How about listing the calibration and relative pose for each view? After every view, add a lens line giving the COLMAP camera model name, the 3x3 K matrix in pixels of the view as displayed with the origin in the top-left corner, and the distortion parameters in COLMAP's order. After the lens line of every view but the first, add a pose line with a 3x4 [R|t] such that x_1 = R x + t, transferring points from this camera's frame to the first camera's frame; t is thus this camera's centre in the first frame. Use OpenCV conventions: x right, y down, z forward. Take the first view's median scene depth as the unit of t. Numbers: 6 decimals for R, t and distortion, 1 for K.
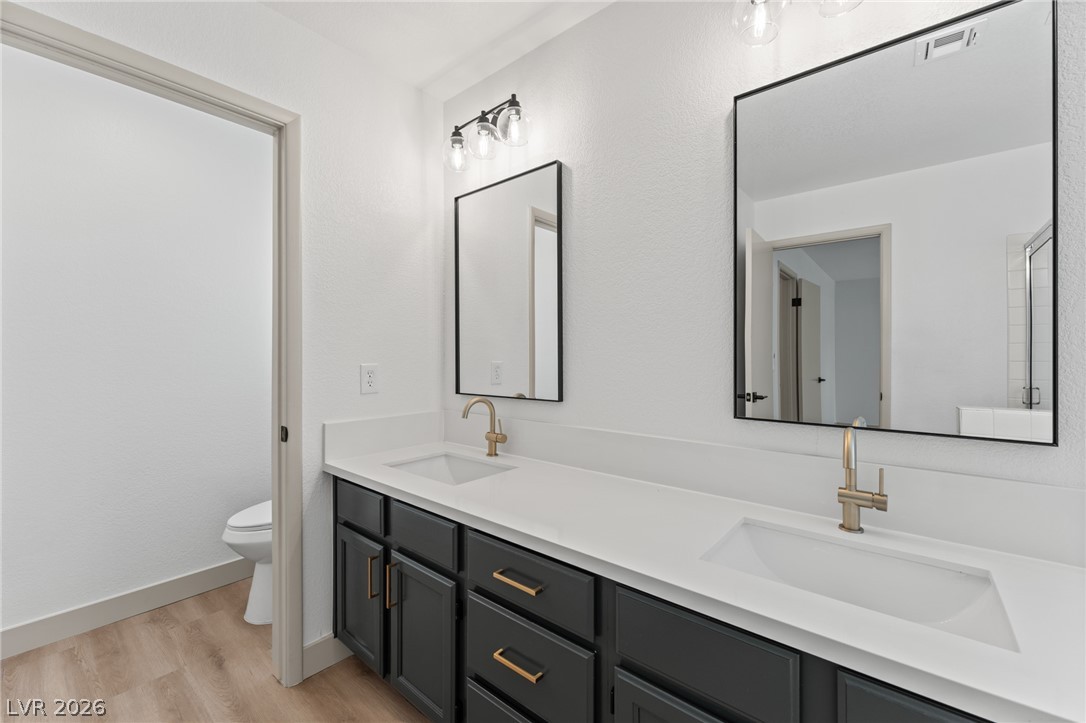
lens RADIAL K [[435.0, 0, 545.7], [0, 435.0, 350.0], [0, 0, 1]] dist [-0.000639, -0.000120]
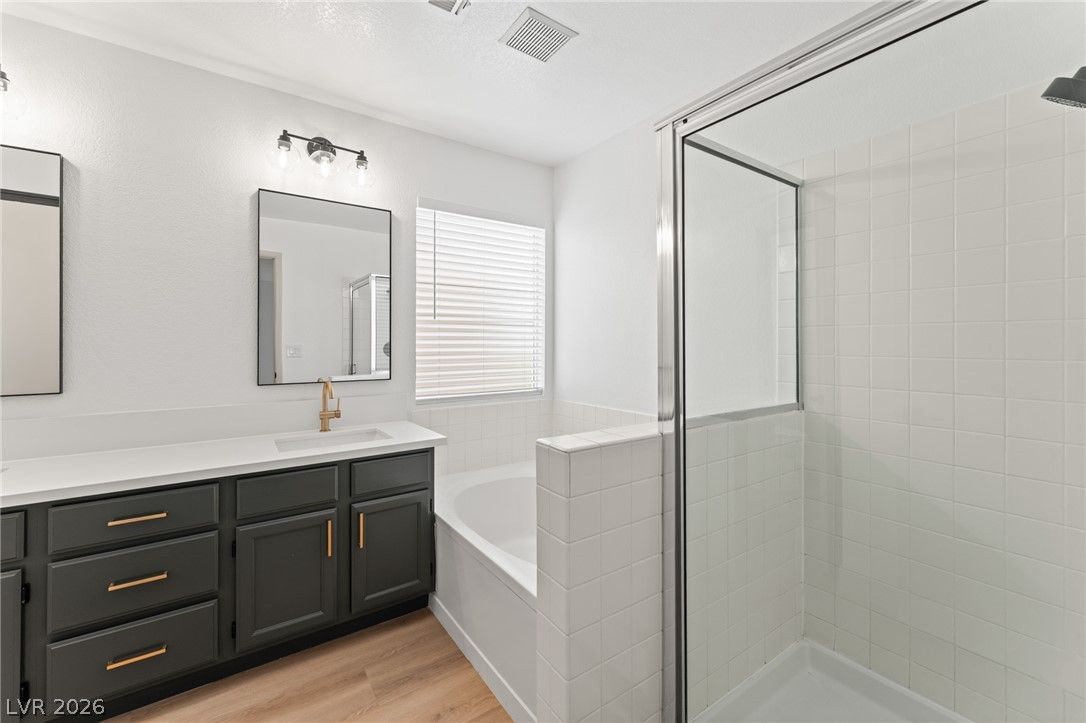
lens RADIAL K [[441.2, 0, 543.4], [0, 441.2, 343.1], [0, 0, 1]] dist [-0.000919, -0.000168]
pose [[0.256041, 0.005695, 0.966649, -1.089884], [-0.013141, 0.999911, -0.002410, -0.019304], [-0.966577, -0.012085, 0.256093, -0.560694]]
